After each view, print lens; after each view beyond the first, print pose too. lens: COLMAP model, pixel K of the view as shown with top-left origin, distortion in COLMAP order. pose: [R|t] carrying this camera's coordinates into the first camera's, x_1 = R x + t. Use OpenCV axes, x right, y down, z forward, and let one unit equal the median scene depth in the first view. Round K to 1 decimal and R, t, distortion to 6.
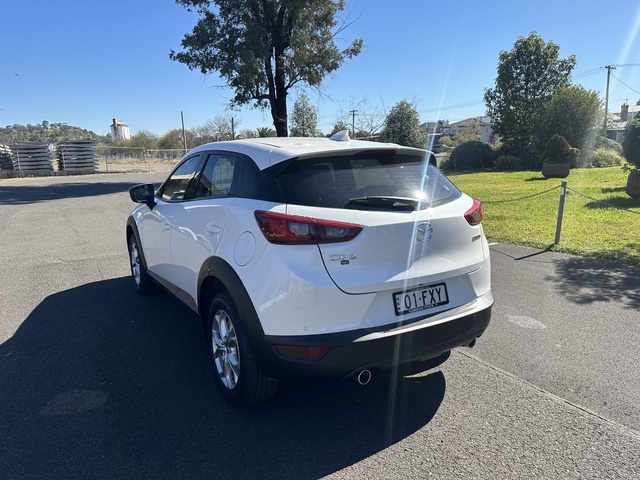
lens RADIAL K [[460.8, 0, 330.3], [0, 460.8, 237.5], [0, 0, 1]] dist [0.017209, -0.032791]
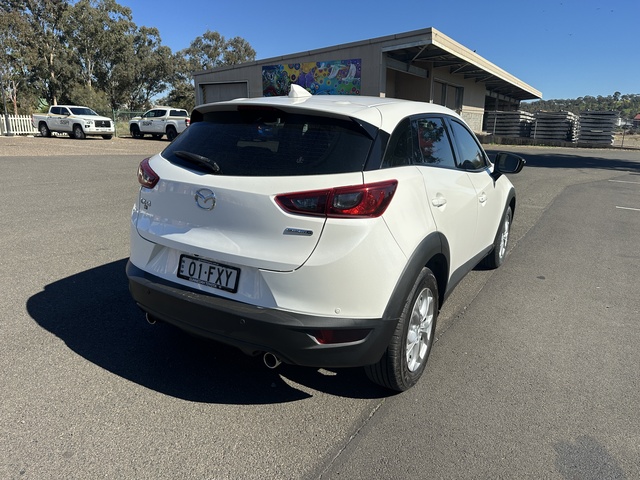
lens RADIAL K [[460.8, 0, 316.0], [0, 460.8, 239.5], [0, 0, 1]] dist [0.017209, -0.032791]
pose [[0.435727, 0.249535, -0.864797, 0.101427], [-0.196700, 0.963977, 0.179046, -0.012887], [0.878323, 0.092090, 0.469114, 0.072889]]
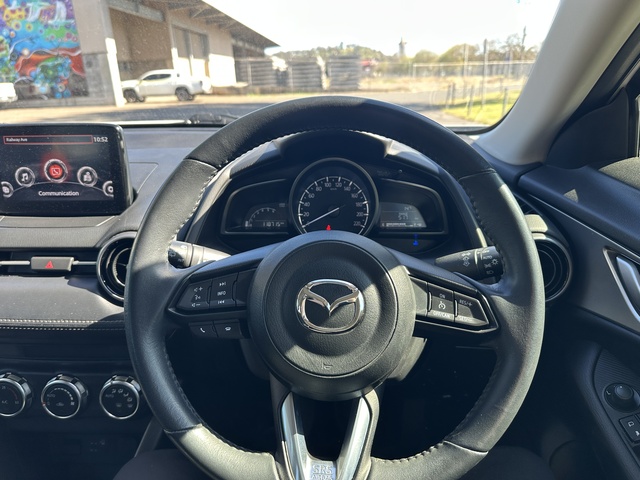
lens RADIAL K [[460.8, 0, 319.4], [0, 460.8, 238.1], [0, 0, 1]] dist [0.017209, -0.032791]
pose [[0.824481, 0.176122, -0.537784, -0.006121], [-0.085930, 0.978279, 0.188642, -0.016730], [0.559327, -0.109320, 0.821707, 0.158526]]
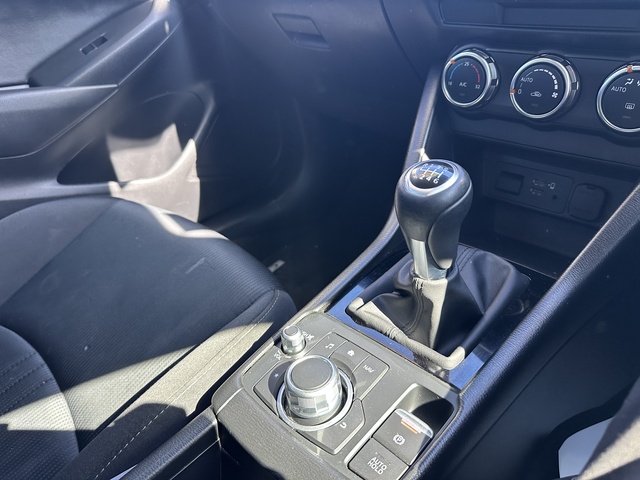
lens RADIAL K [[460.8, 0, 325.6], [0, 460.8, 240.0], [0, 0, 1]] dist [0.017209, -0.032791]
pose [[0.226895, 0.503539, -0.833647, -0.013708], [-0.062542, 0.861738, 0.503484, -0.005620], [0.971909, -0.062099, 0.227016, 0.157918]]
